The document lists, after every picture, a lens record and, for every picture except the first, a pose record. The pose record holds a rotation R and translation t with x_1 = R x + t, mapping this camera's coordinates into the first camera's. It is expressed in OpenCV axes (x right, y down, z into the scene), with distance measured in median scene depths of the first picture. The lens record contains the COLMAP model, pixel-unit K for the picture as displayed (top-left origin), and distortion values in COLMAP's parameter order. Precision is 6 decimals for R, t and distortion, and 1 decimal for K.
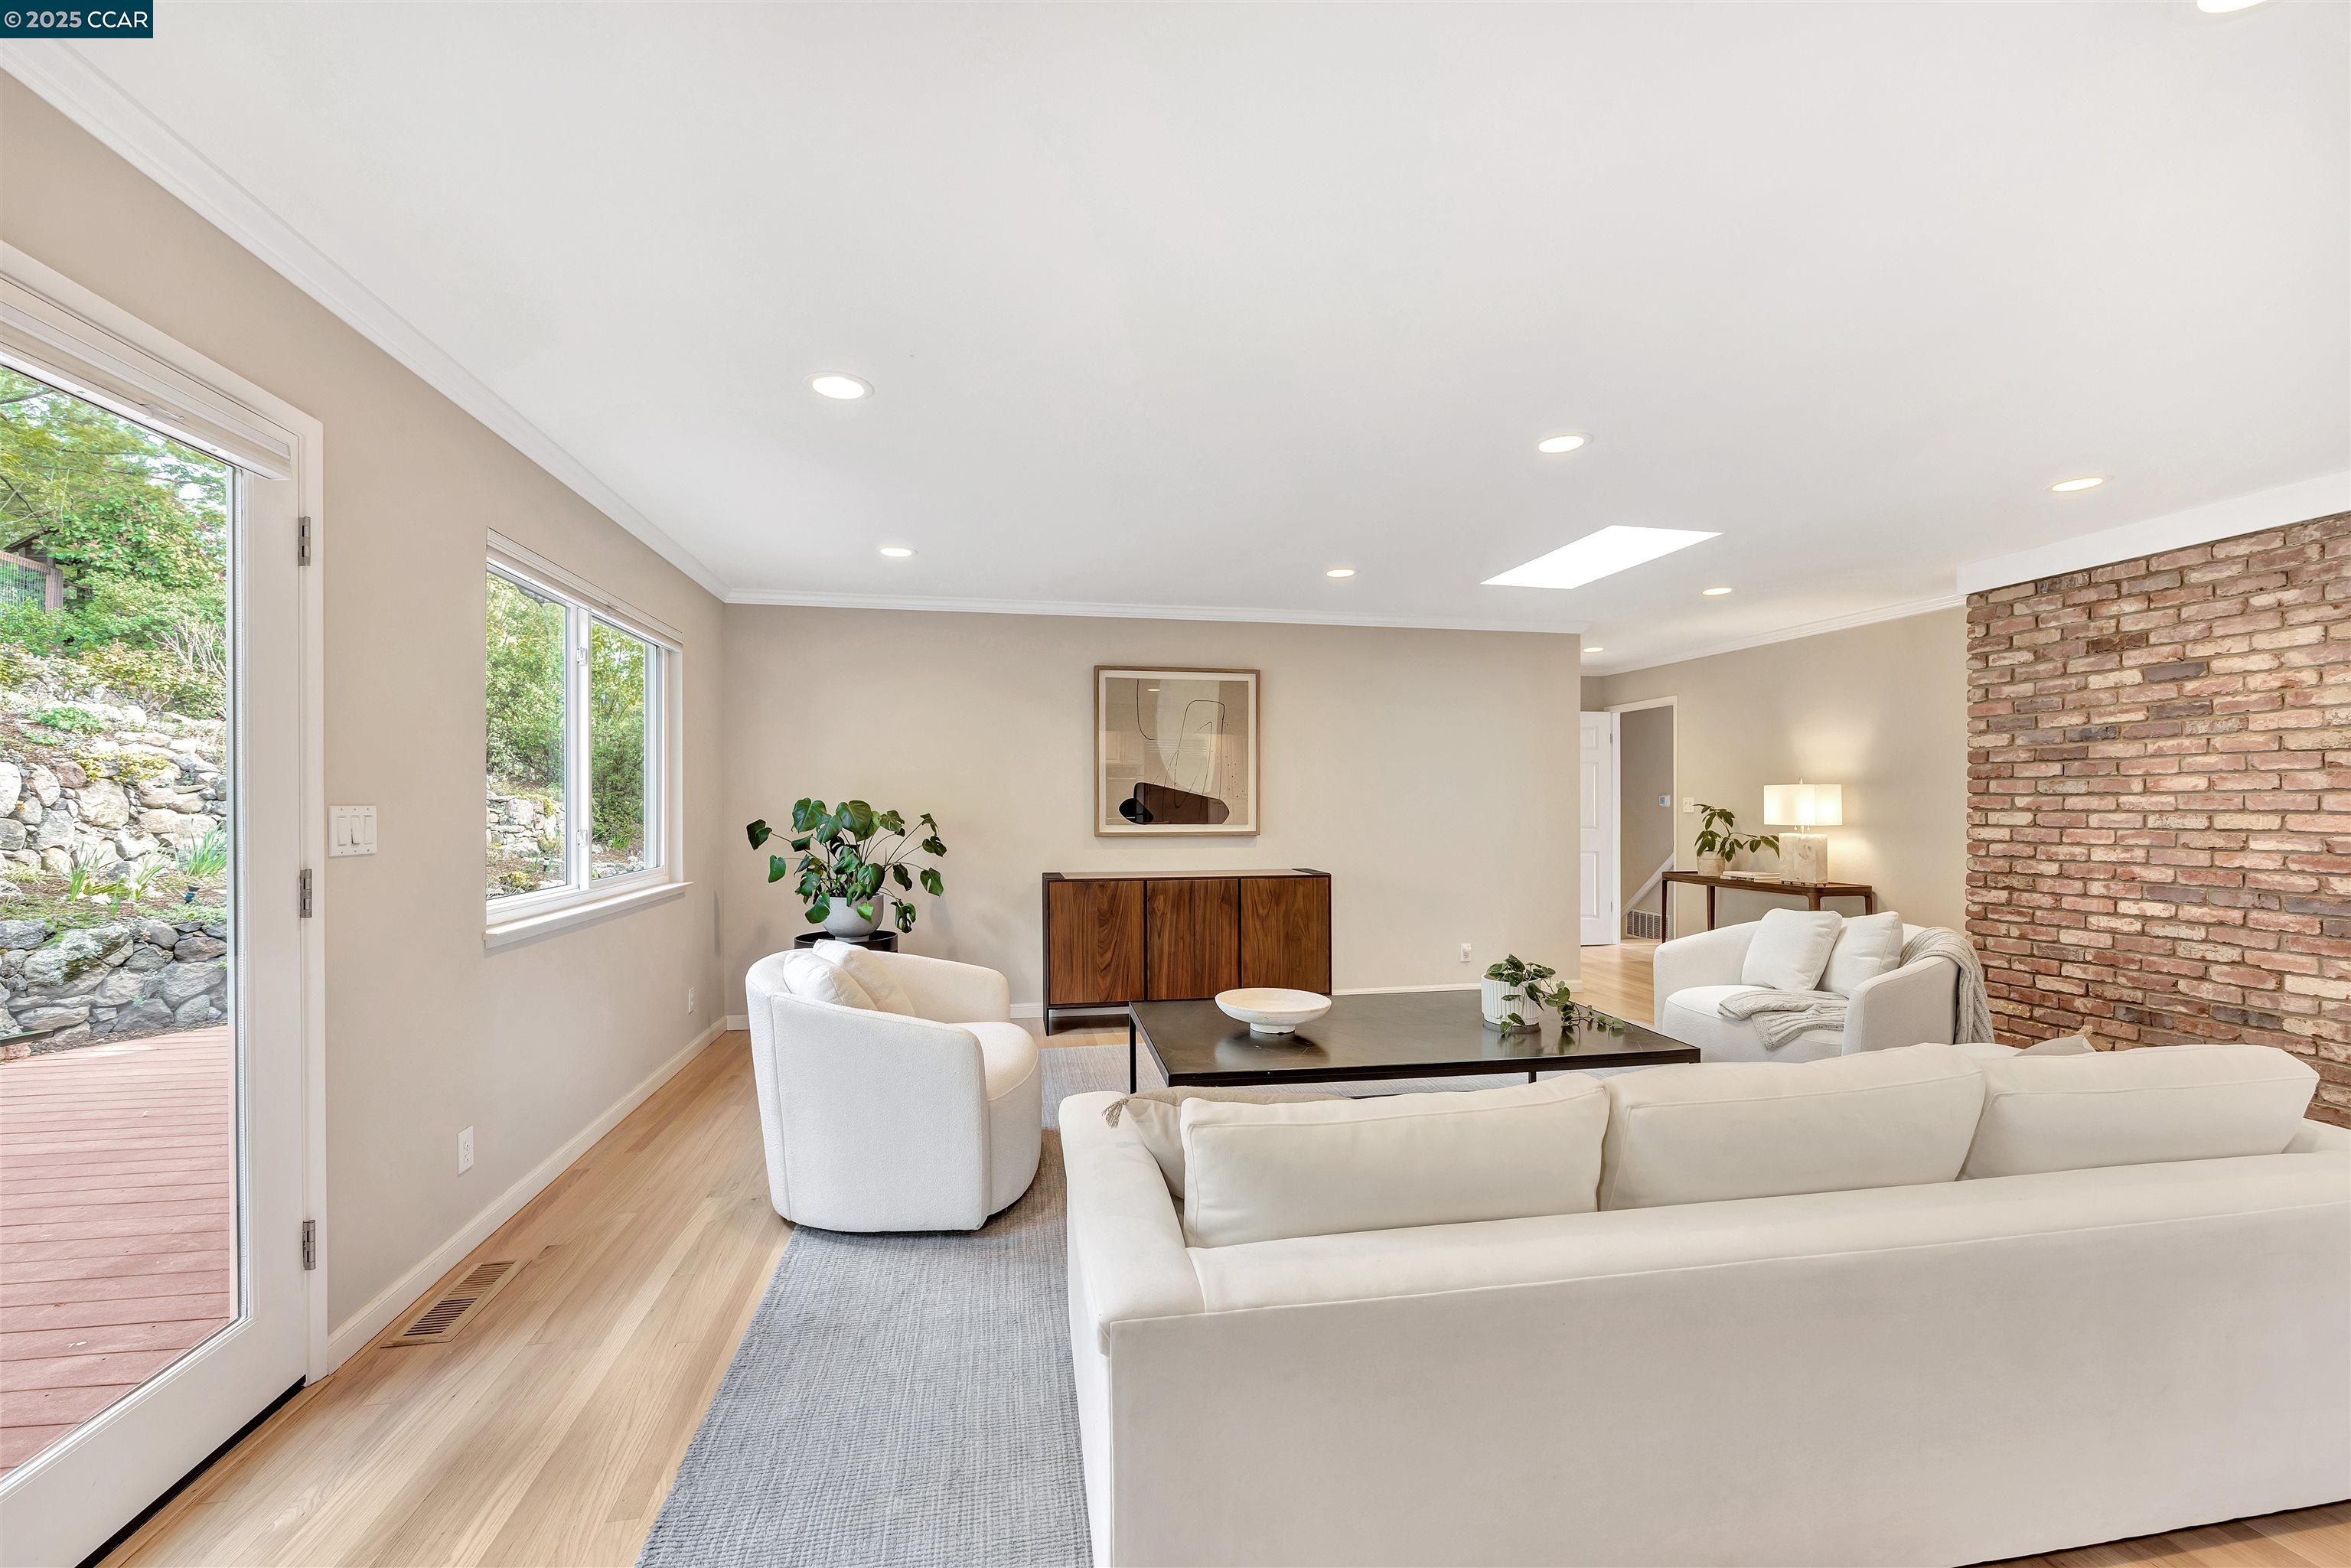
lens RADIAL K [[956.6, 0, 1177.3], [0, 956.6, 798.2], [0, 0, 1]] dist [0.006560, 0.000260]
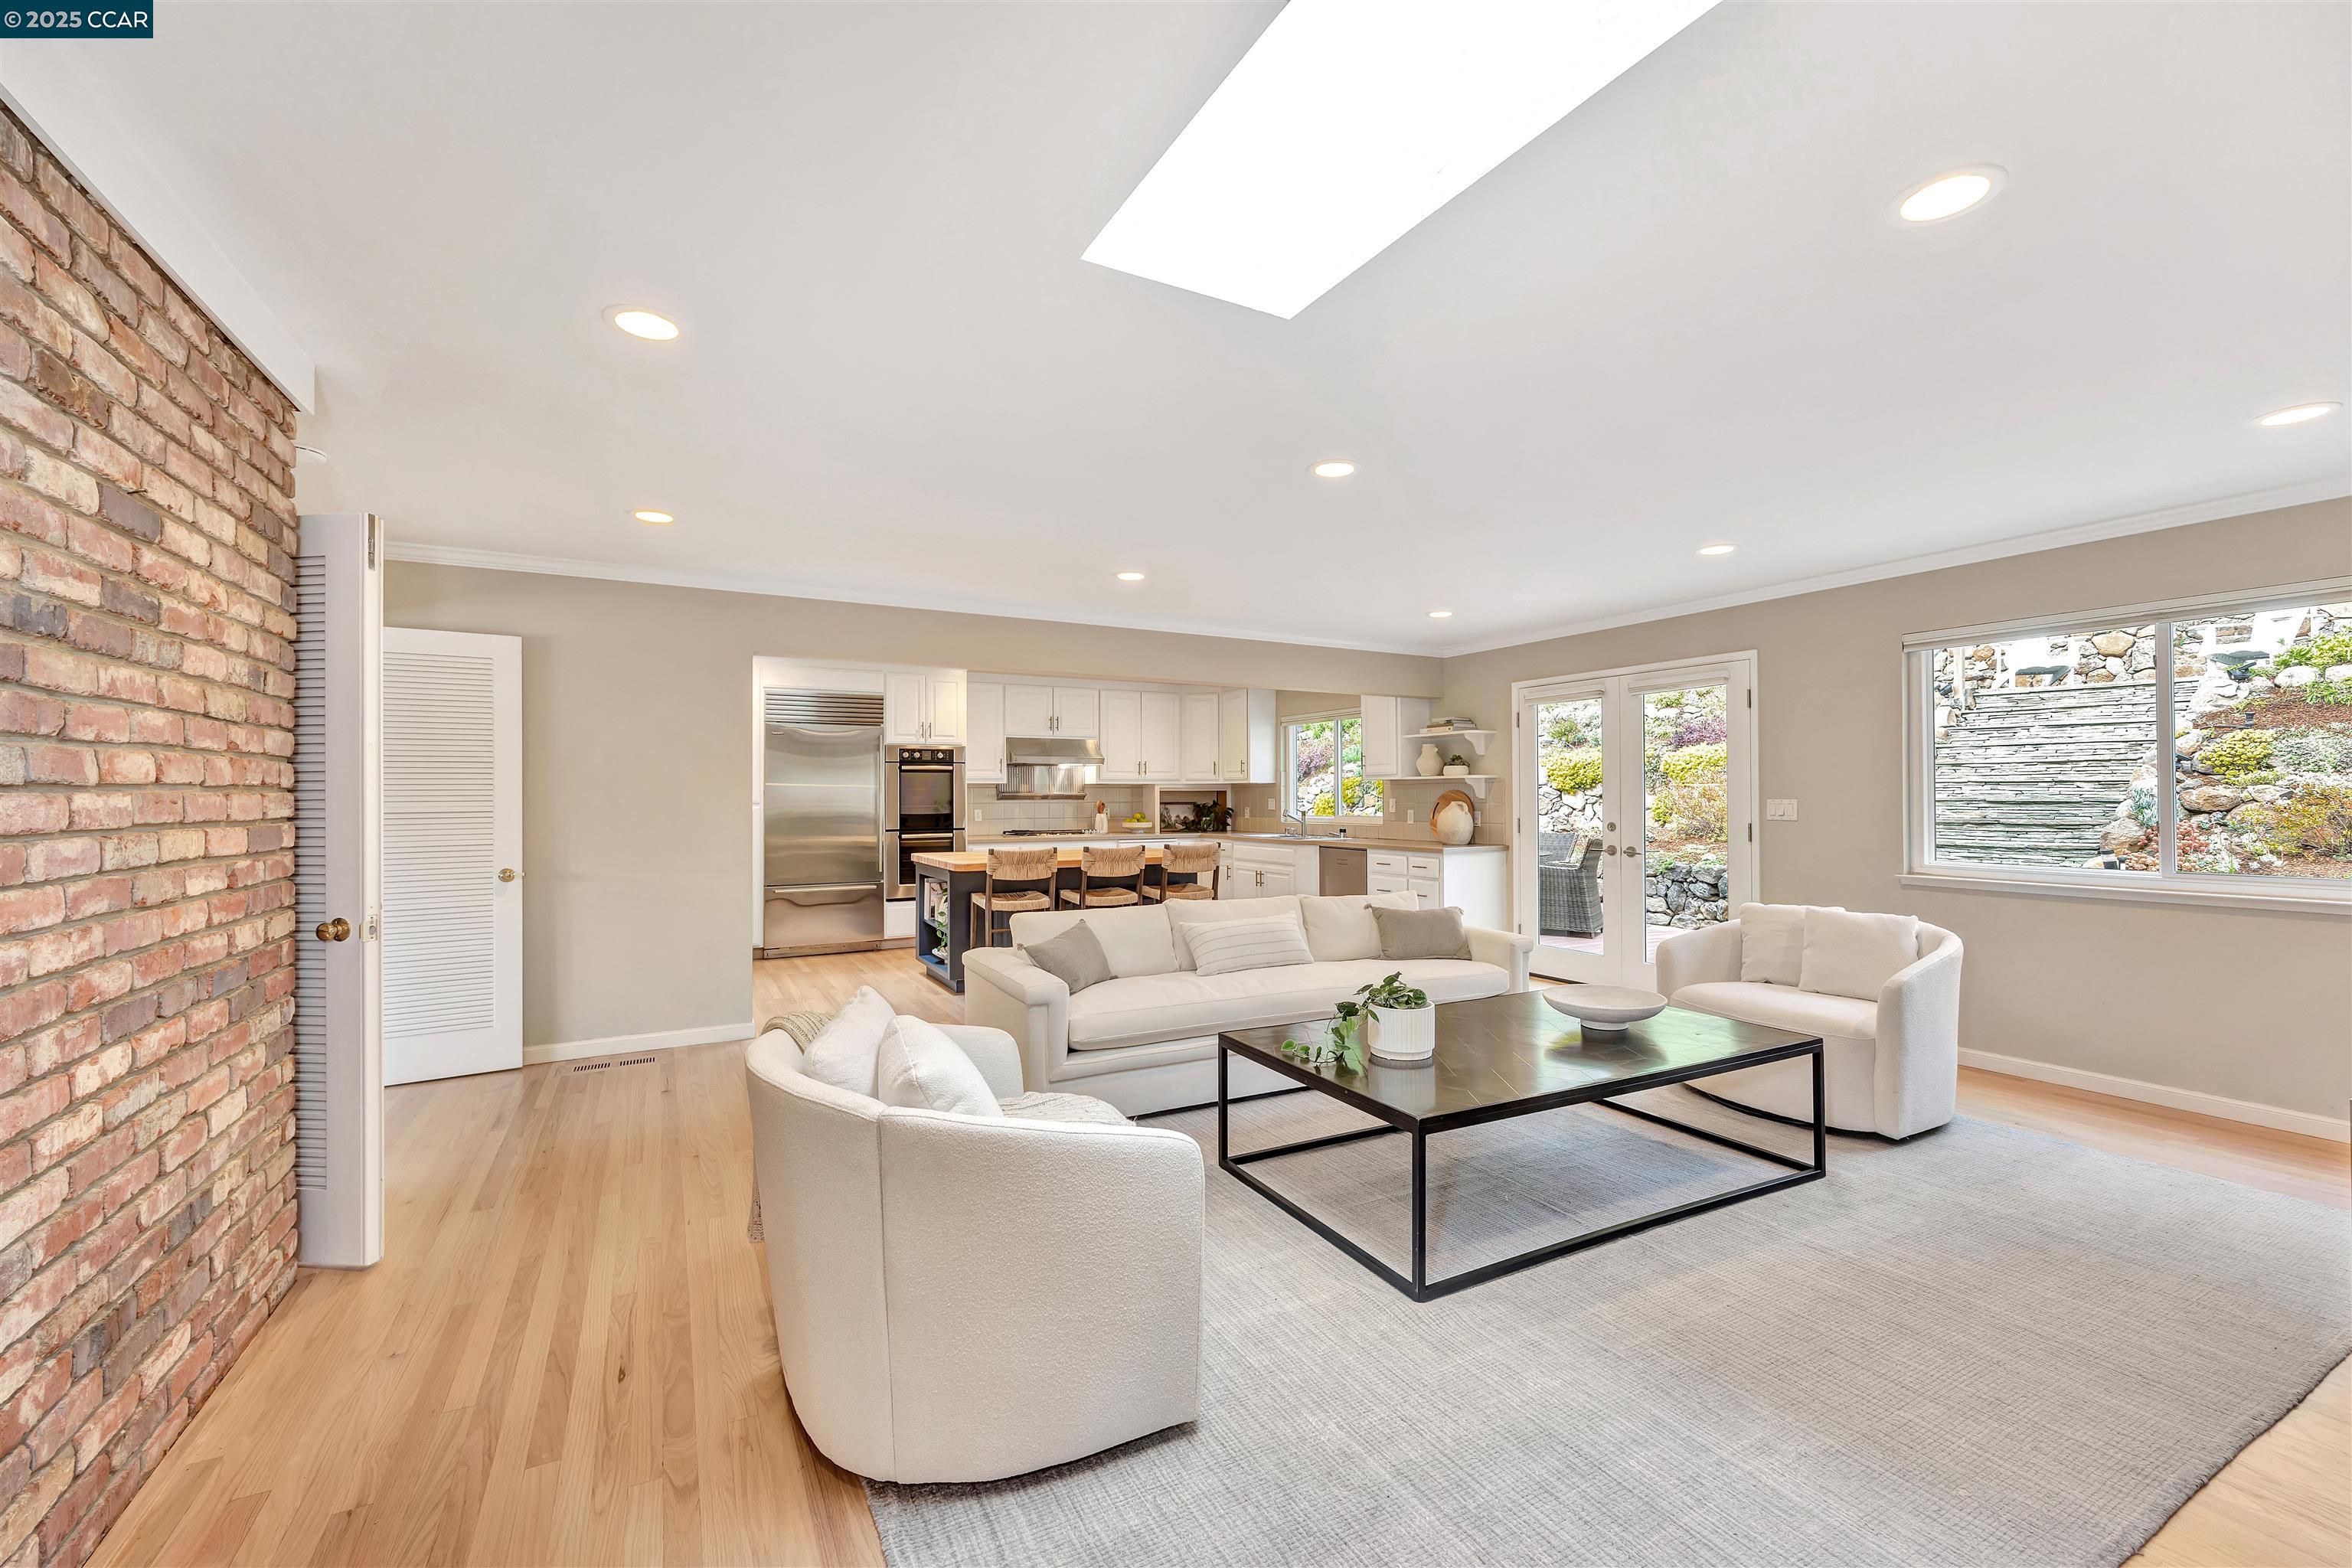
lens RADIAL K [[957.1, 0, 1174.8], [0, 957.1, 789.6], [0, 0, 1]] dist [0.006560, 0.000260]
pose [[-0.953996, -0.000313, -0.299818, 0.498514], [0.002753, 0.999948, -0.009803, 0.000848], [0.299806, -0.010177, -0.953946, 1.101860]]
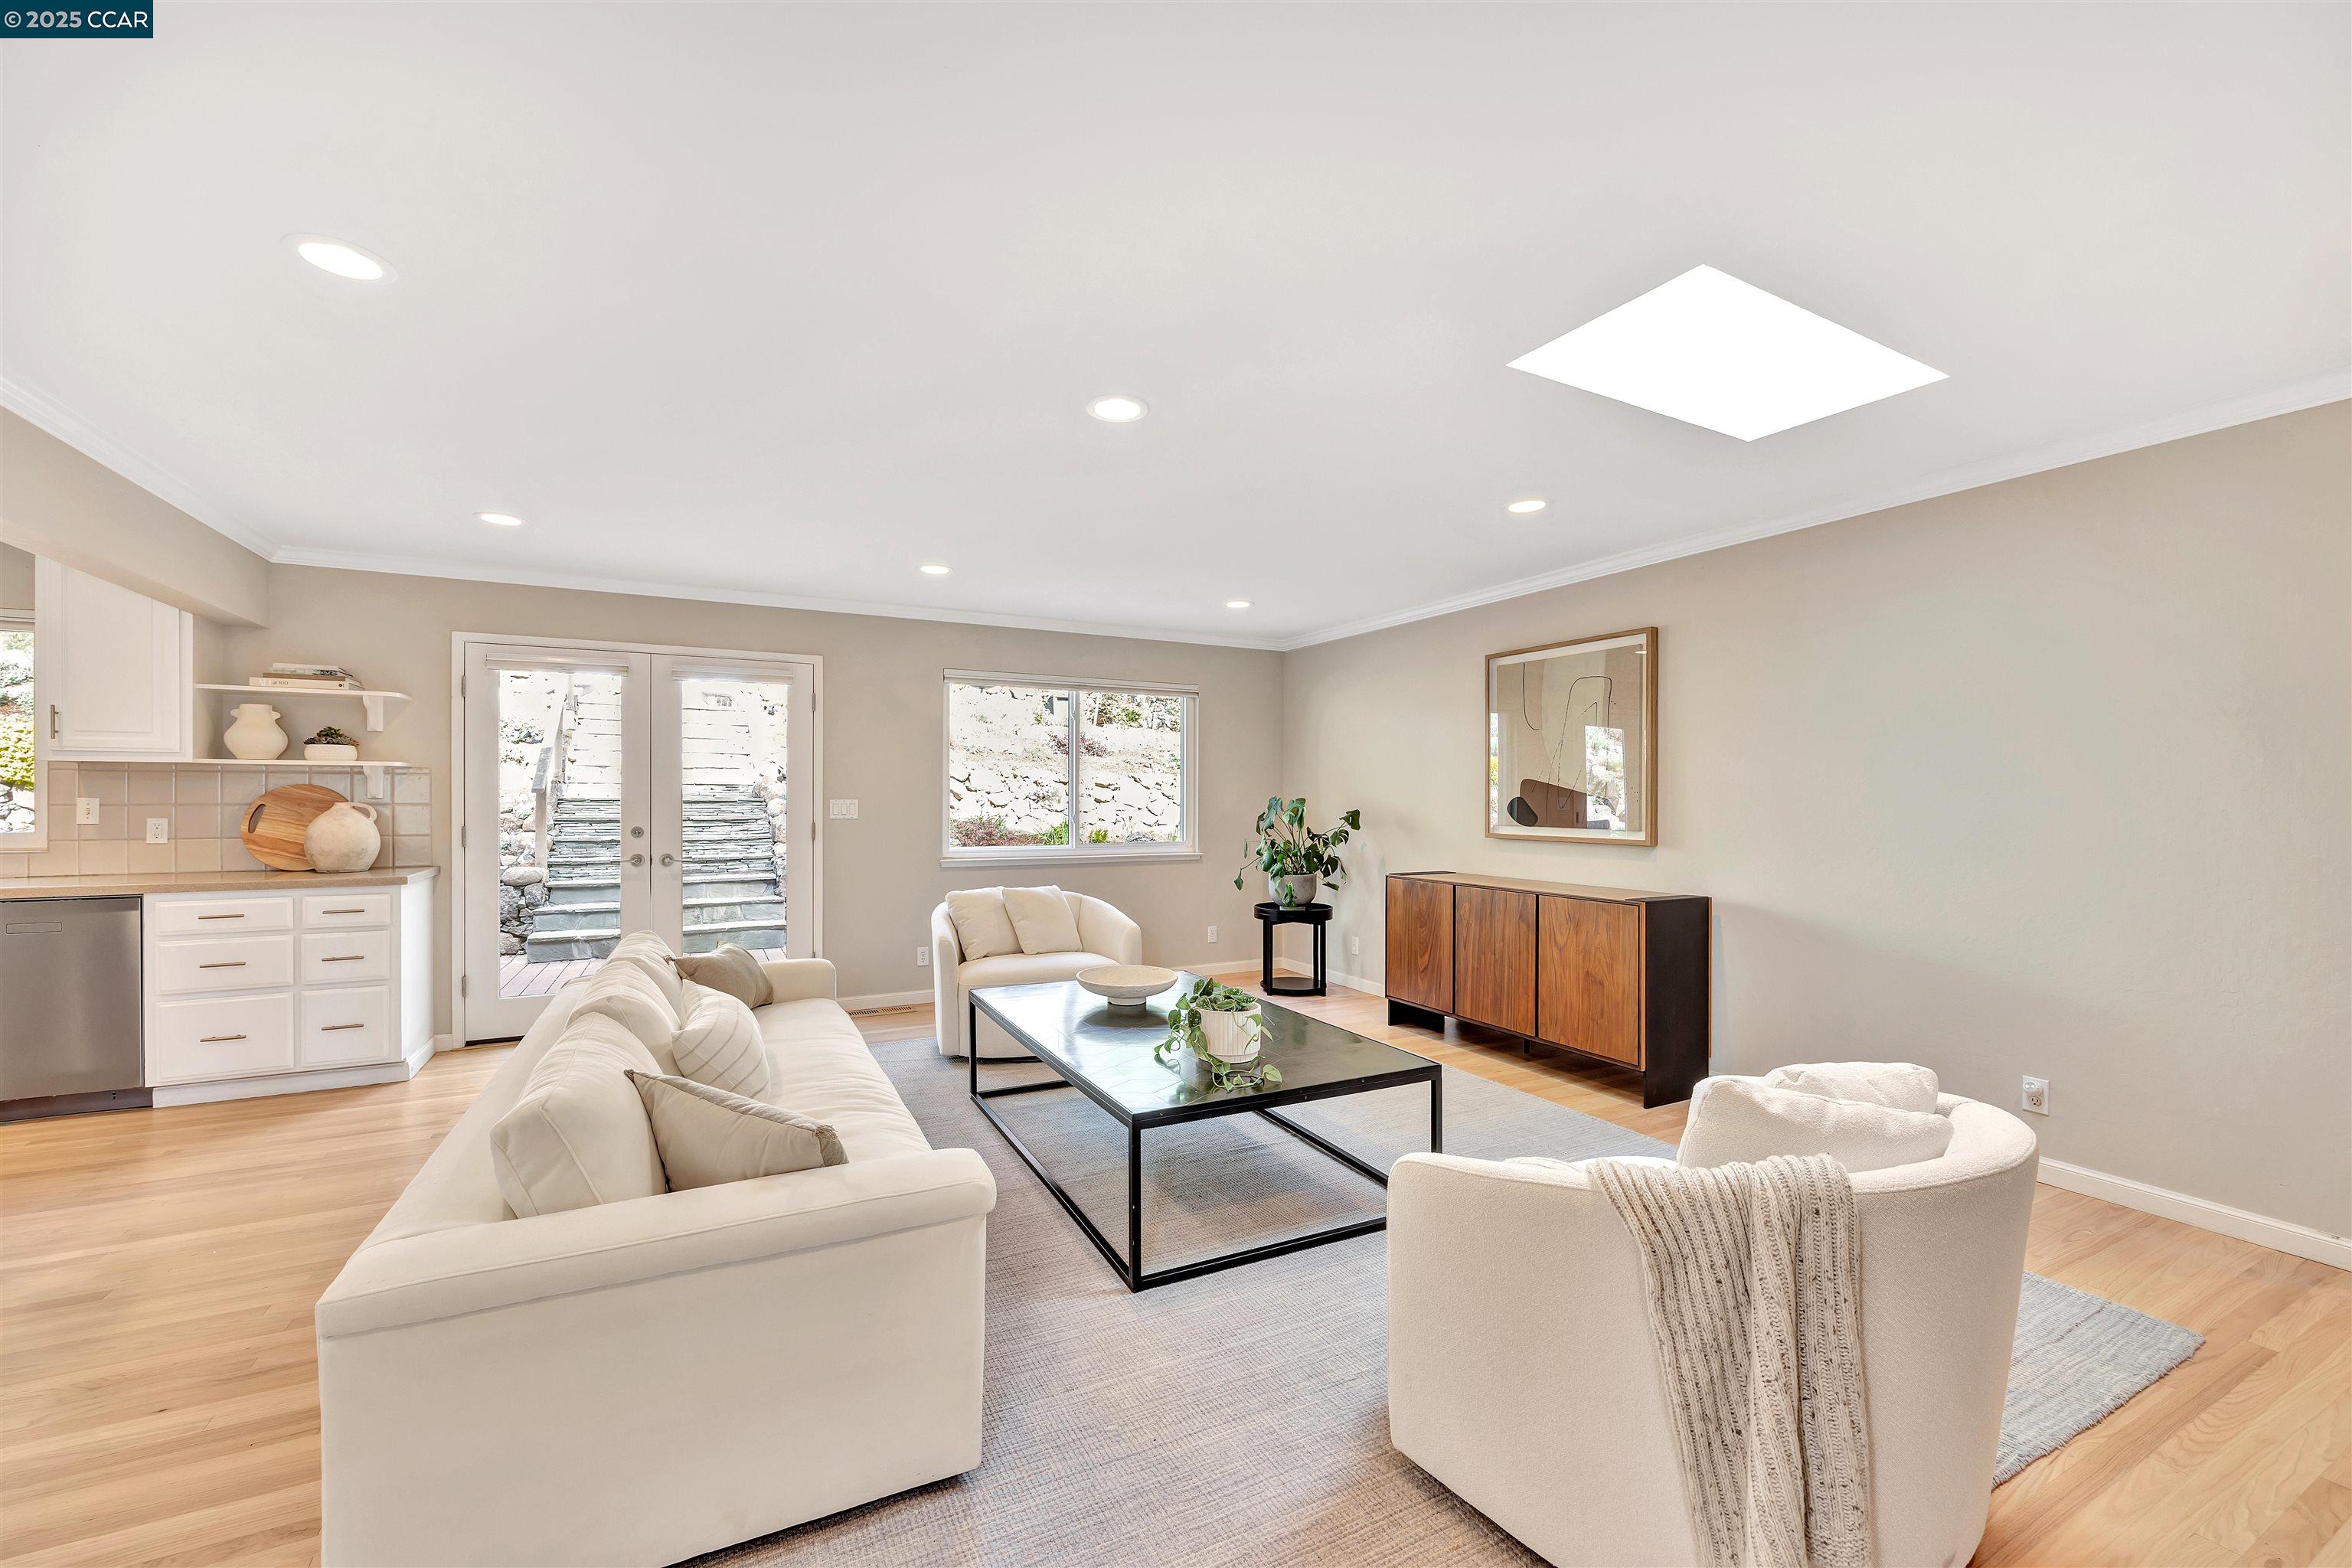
lens RADIAL K [[957.1, 0, 1183.4], [0, 957.1, 794.3], [0, 0, 1]] dist [0.006560, 0.000260]
pose [[0.295435, -0.002371, -0.955360, 0.722452], [-0.000140, 0.999997, -0.002525, 0.000104], [0.955363, 0.000879, 0.295434, 0.437553]]
